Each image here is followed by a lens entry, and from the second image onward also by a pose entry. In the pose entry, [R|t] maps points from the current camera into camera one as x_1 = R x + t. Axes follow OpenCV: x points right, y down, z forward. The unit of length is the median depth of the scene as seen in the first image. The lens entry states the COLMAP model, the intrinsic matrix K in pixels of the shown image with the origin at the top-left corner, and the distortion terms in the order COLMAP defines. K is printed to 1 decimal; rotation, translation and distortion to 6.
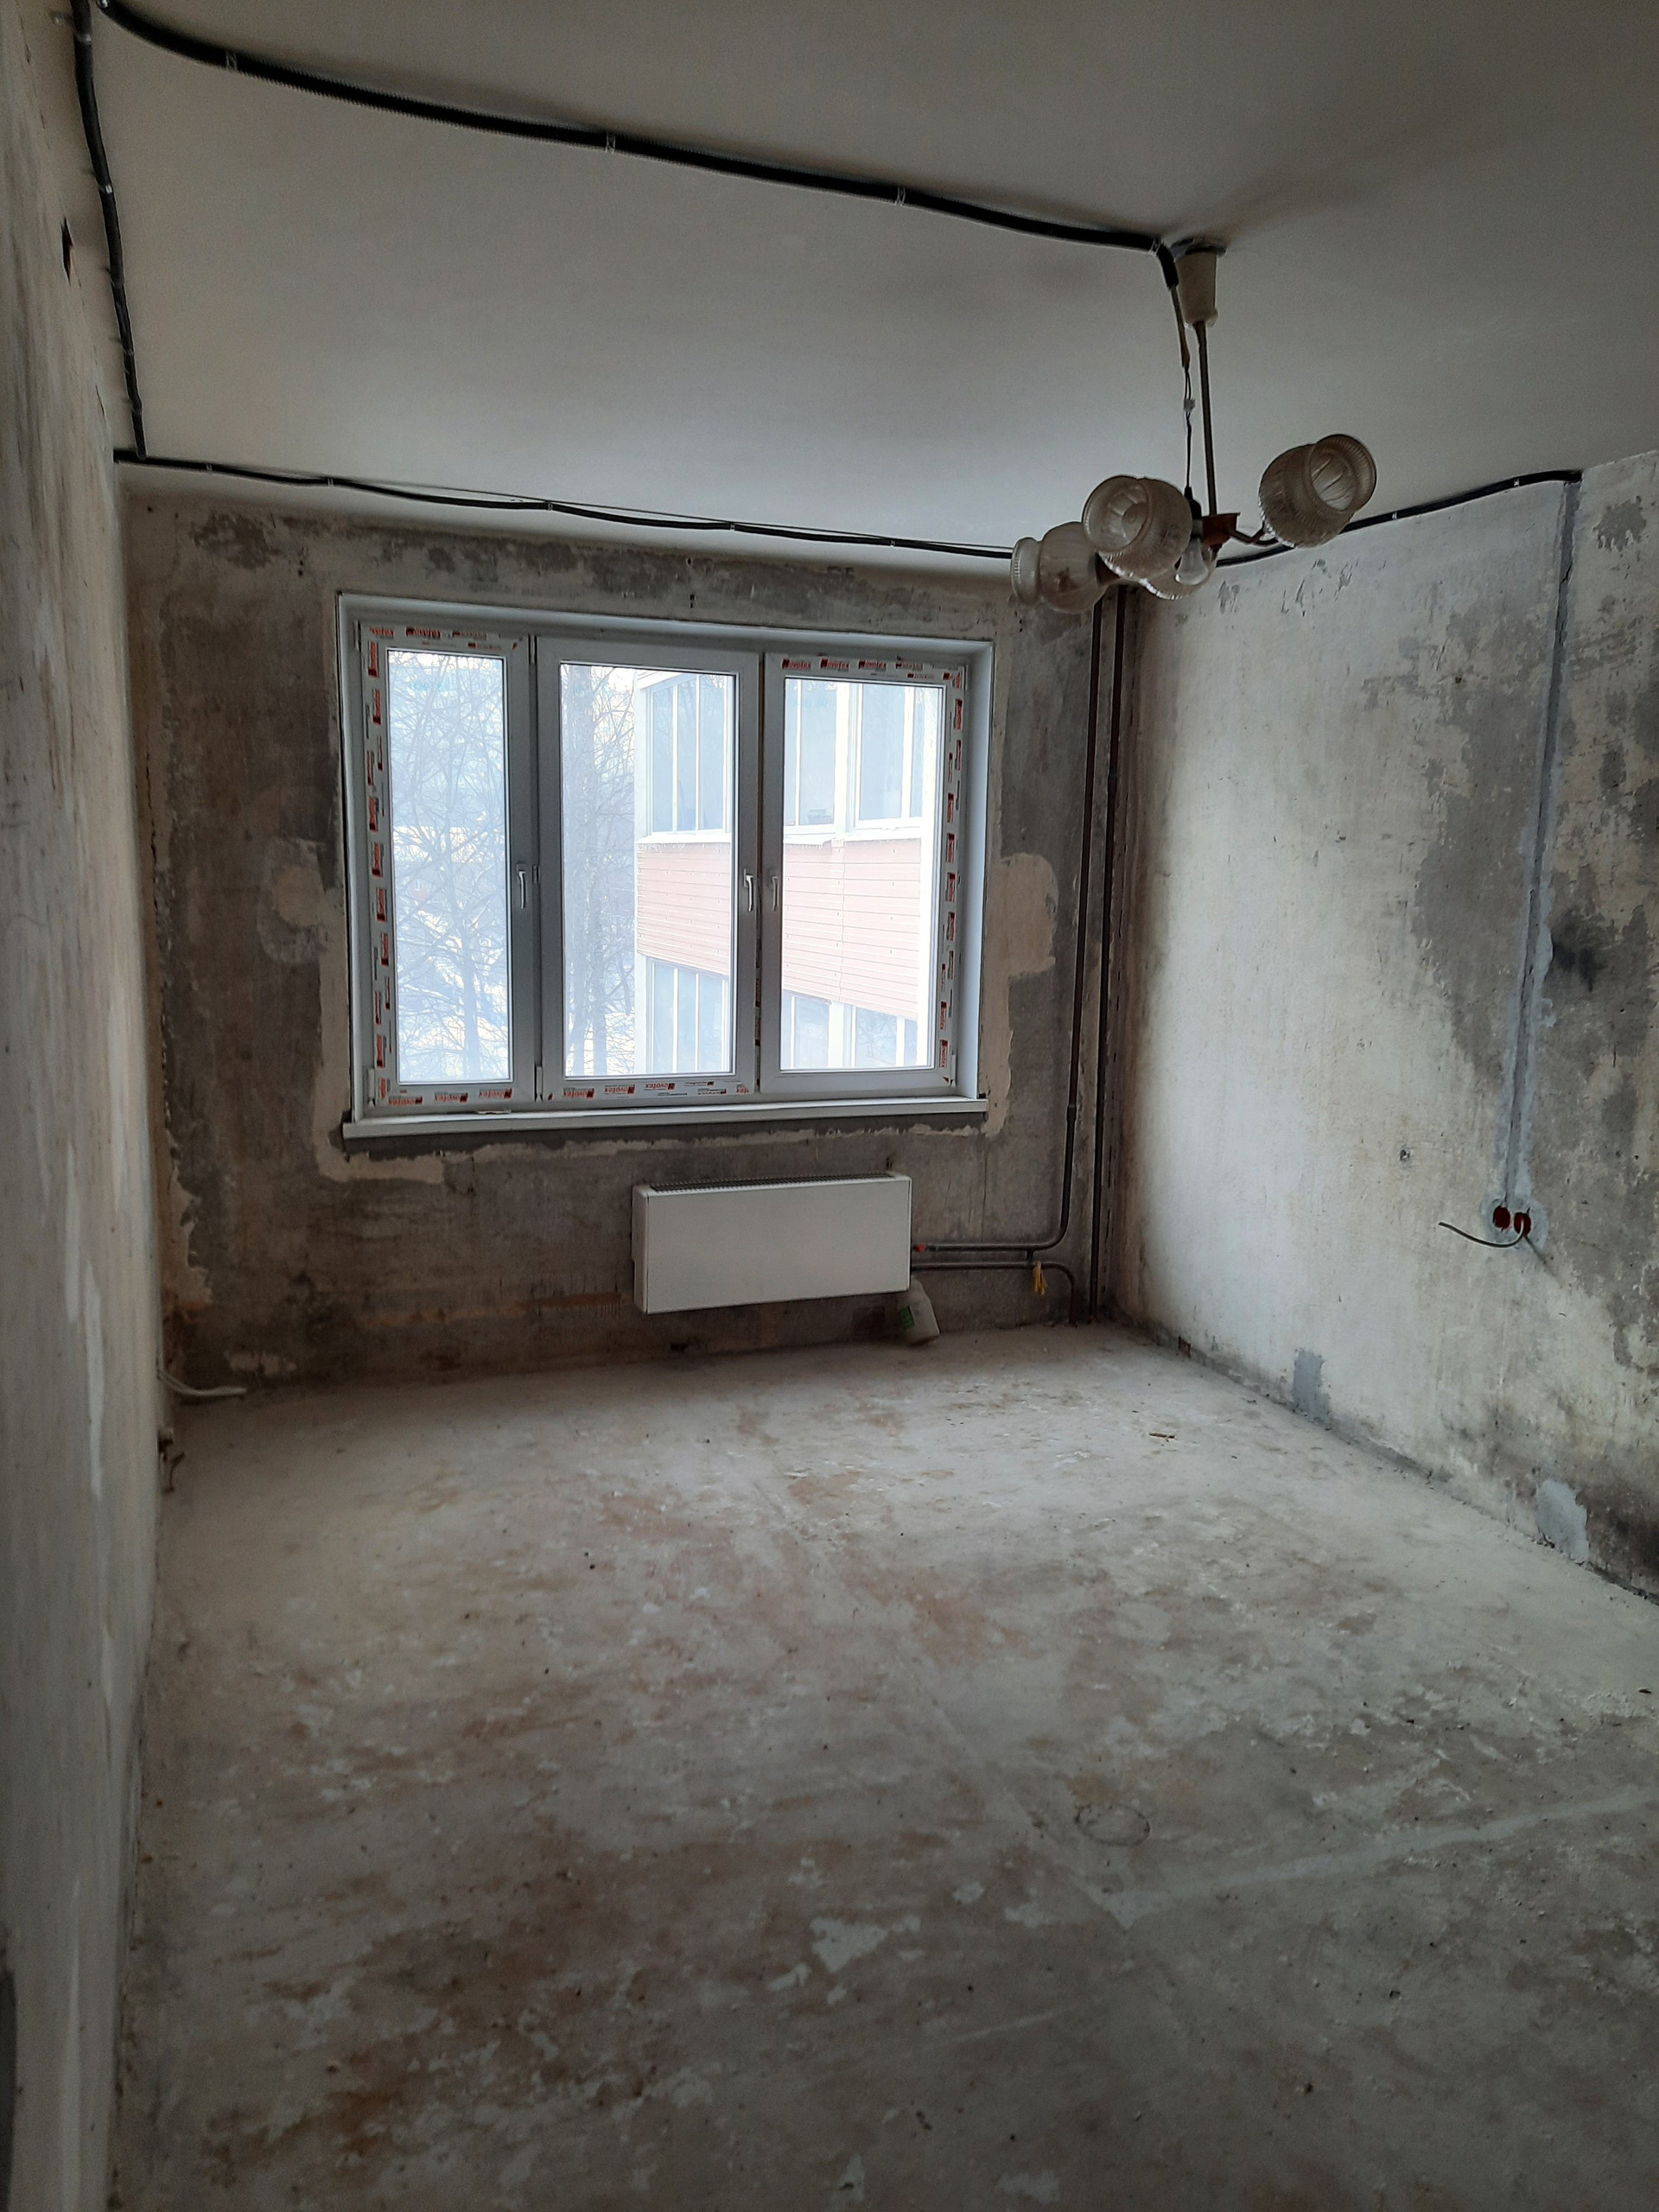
lens RADIAL K [[1610.6, 0, 820.0], [0, 1610.6, 1111.0], [0, 0, 1]] dist [0.063590, -0.053640]
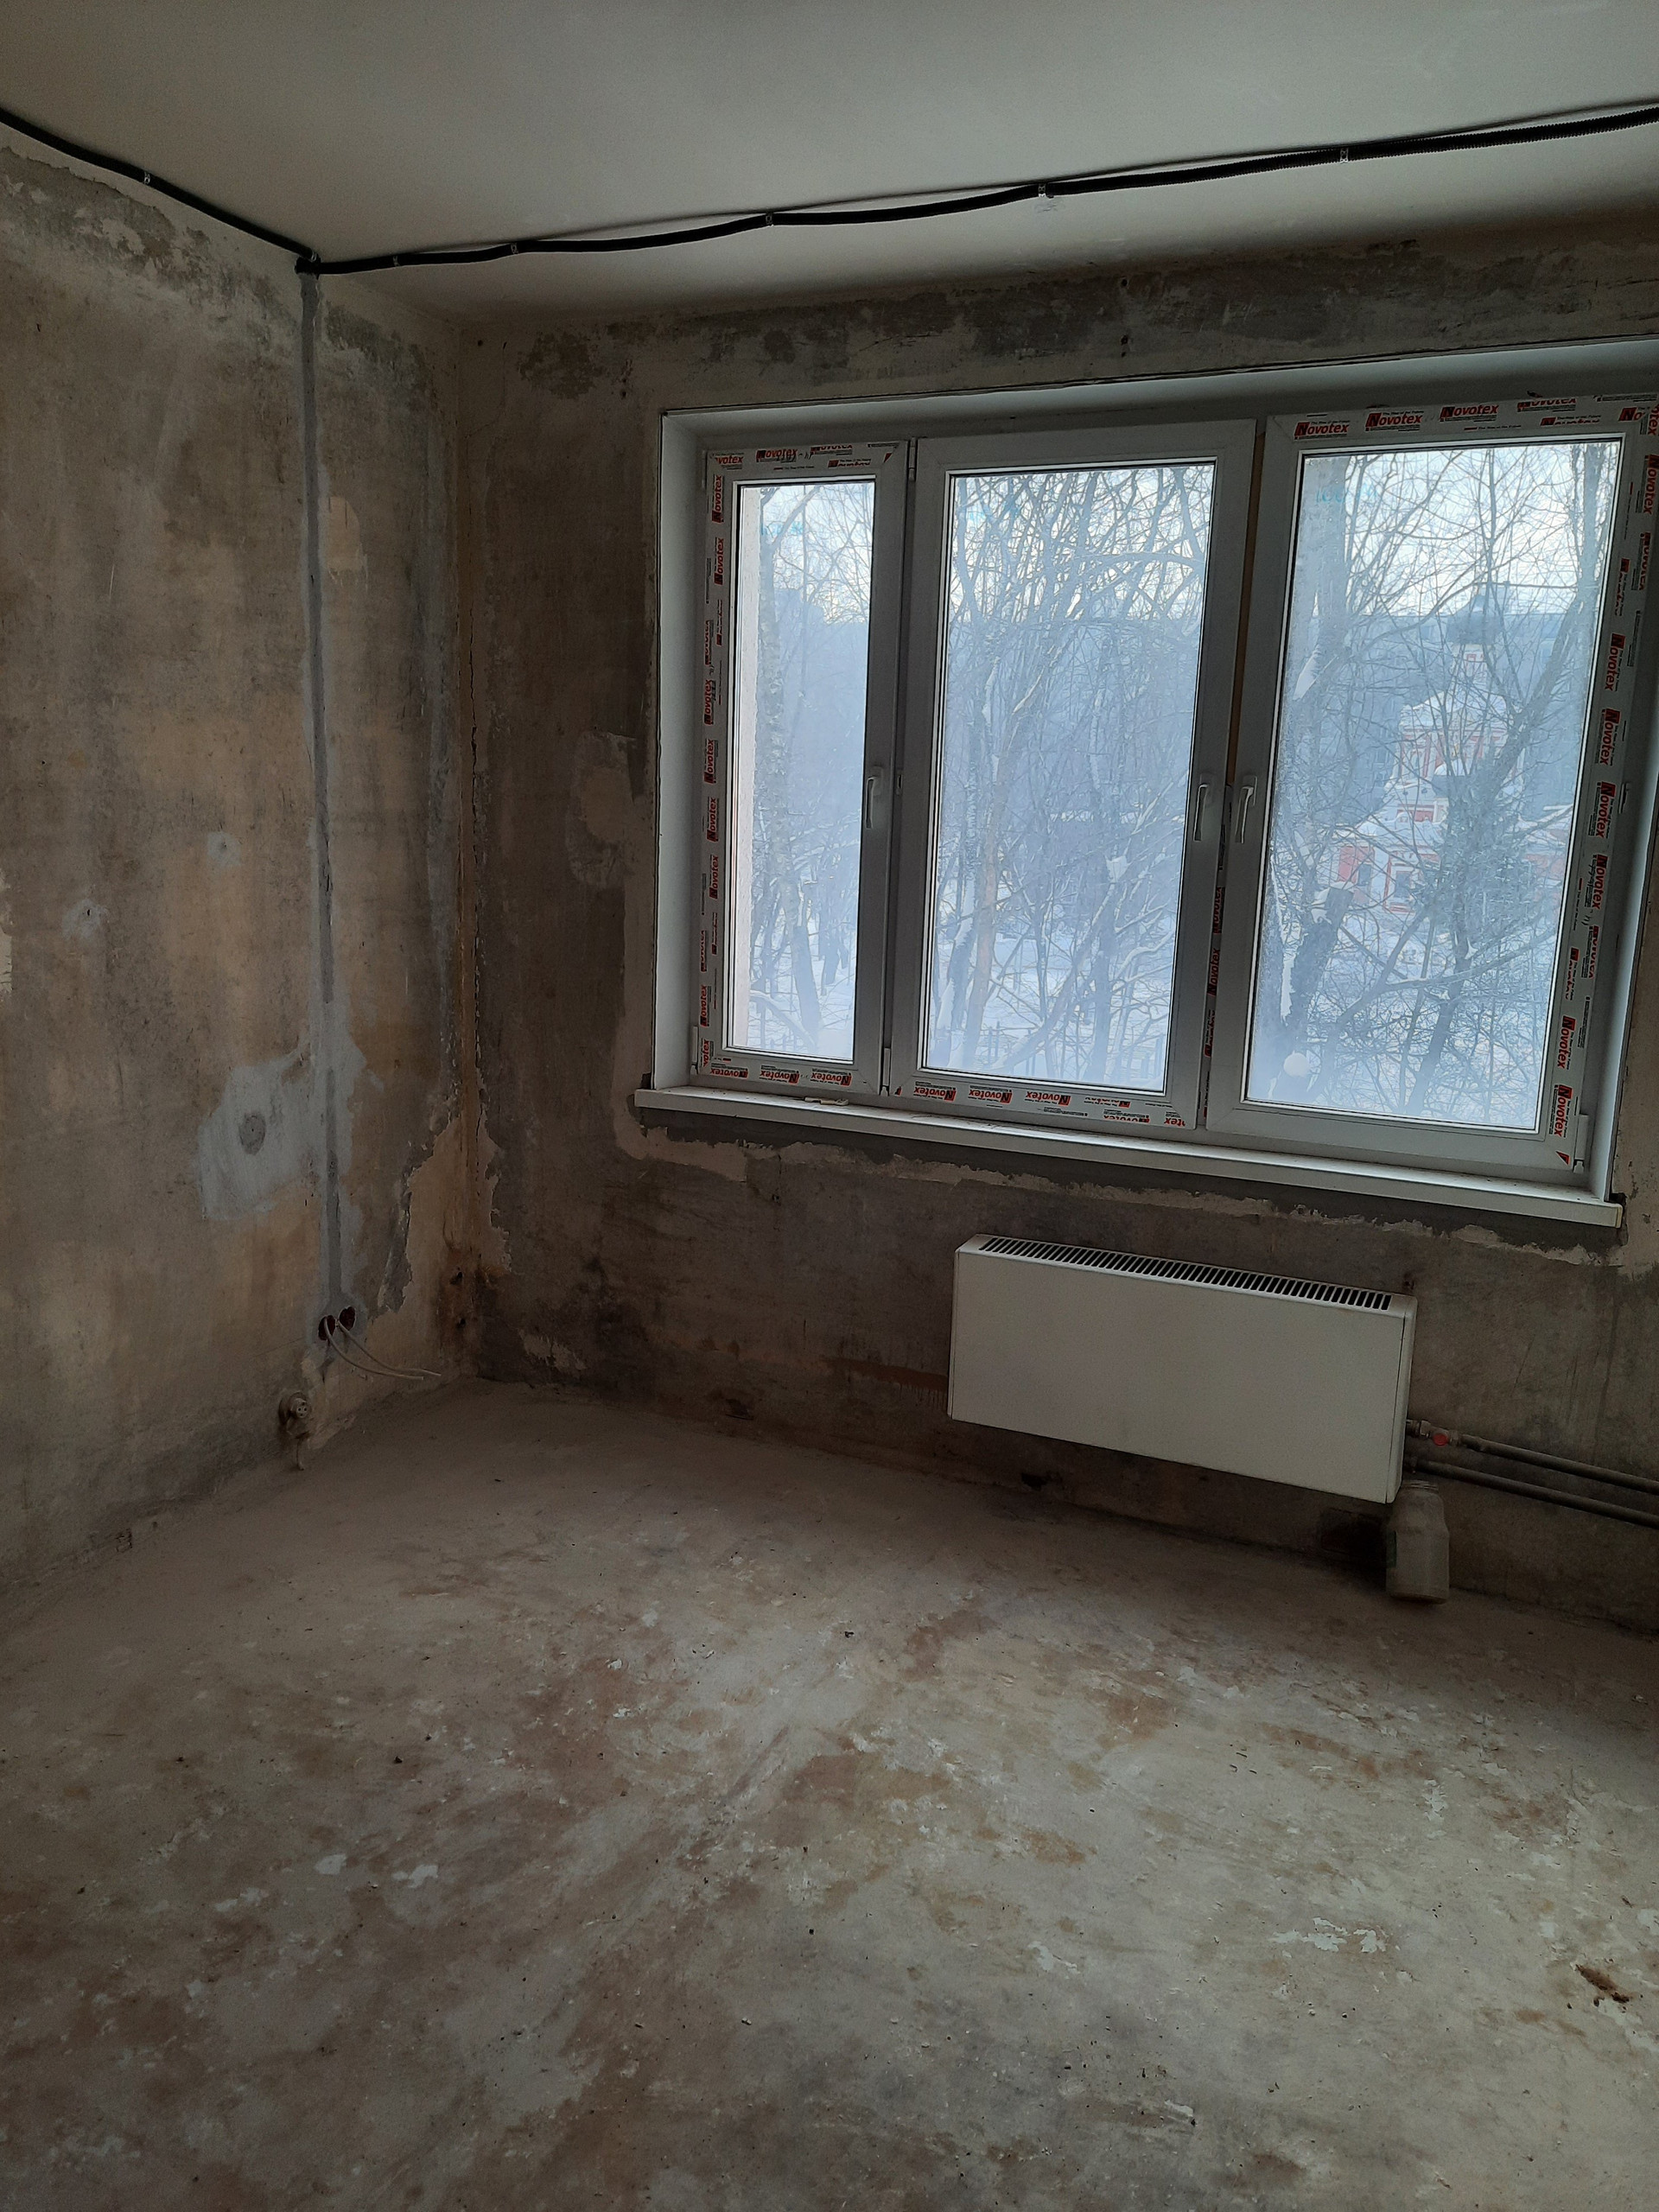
lens RADIAL K [[1610.6, 0, 869.3], [0, 1610.6, 1112.5], [0, 0, 1]] dist [0.063590, -0.053640]
pose [[0.703148, 0.139796, -0.697166, 0.359663], [-0.127837, 0.989360, 0.069453, -0.052083], [0.699458, 0.040288, 0.713537, 0.514935]]
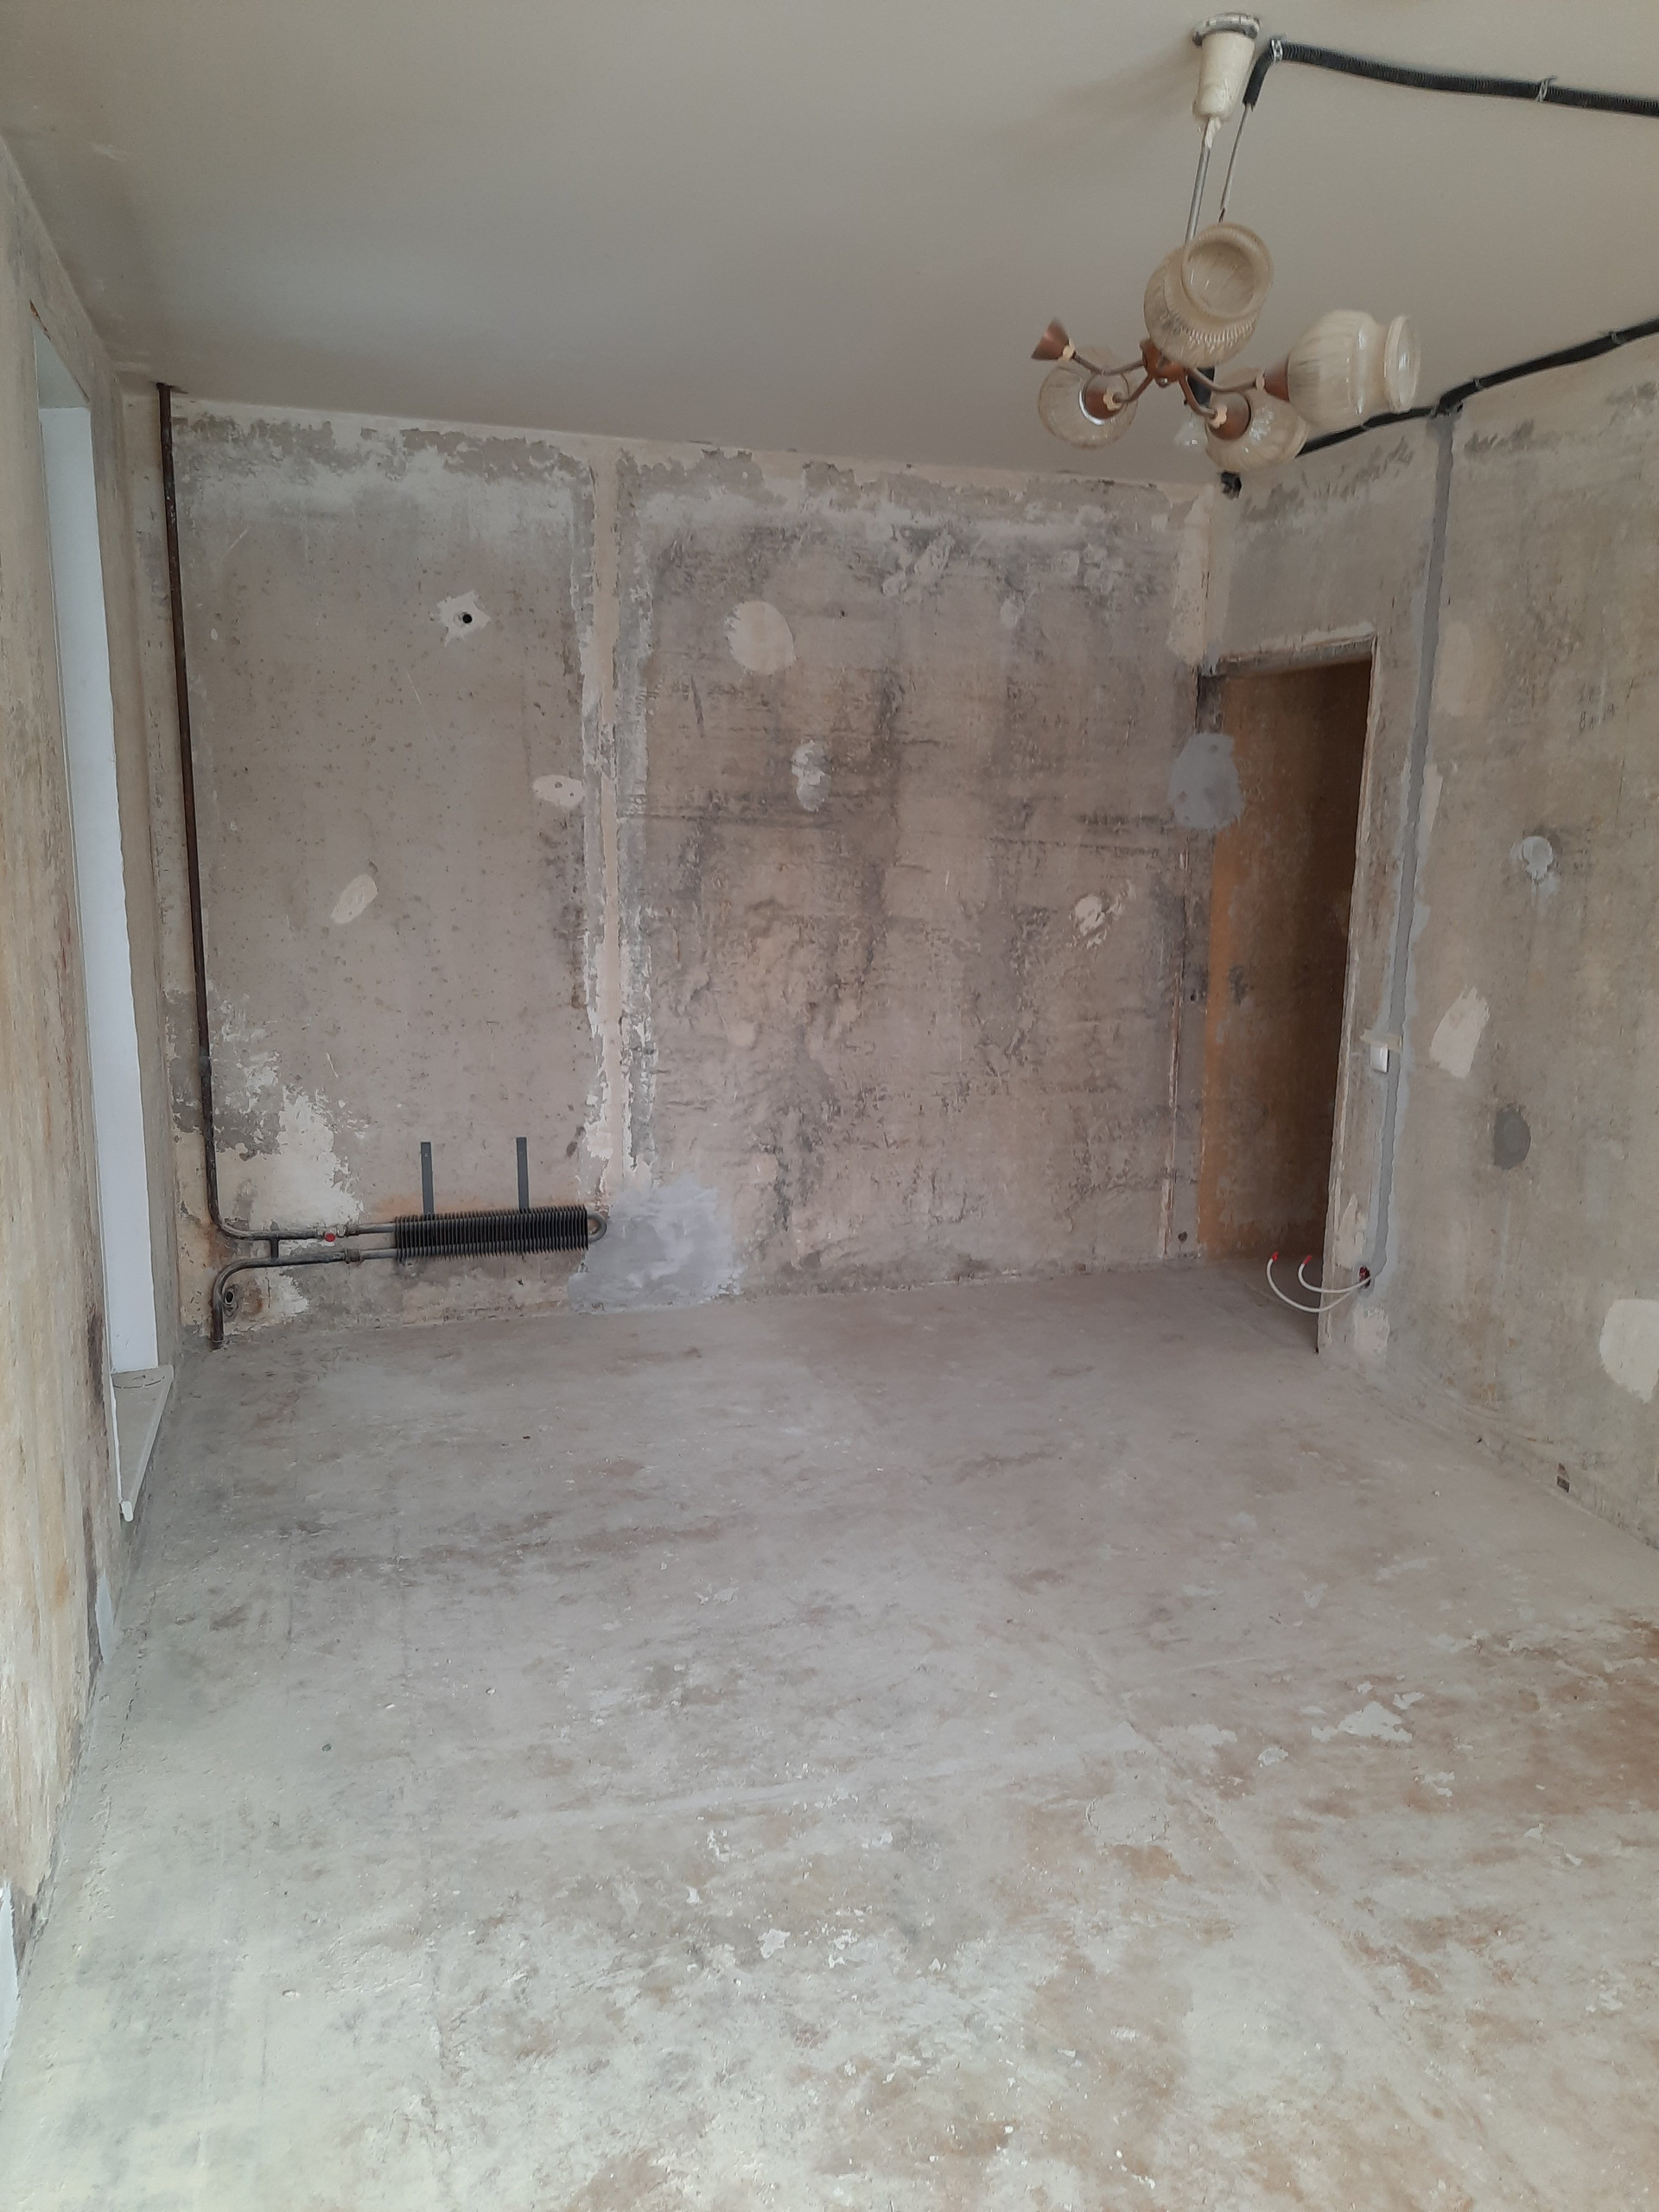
lens RADIAL K [[1610.6, 0, 828.6], [0, 1610.6, 1104.1], [0, 0, 1]] dist [0.063590, -0.053640]
pose [[-0.997395, -0.050490, 0.051518, 0.194804], [-0.030715, 0.943480, 0.330004, -0.145134], [-0.065268, 0.327562, -0.942573, 1.059457]]
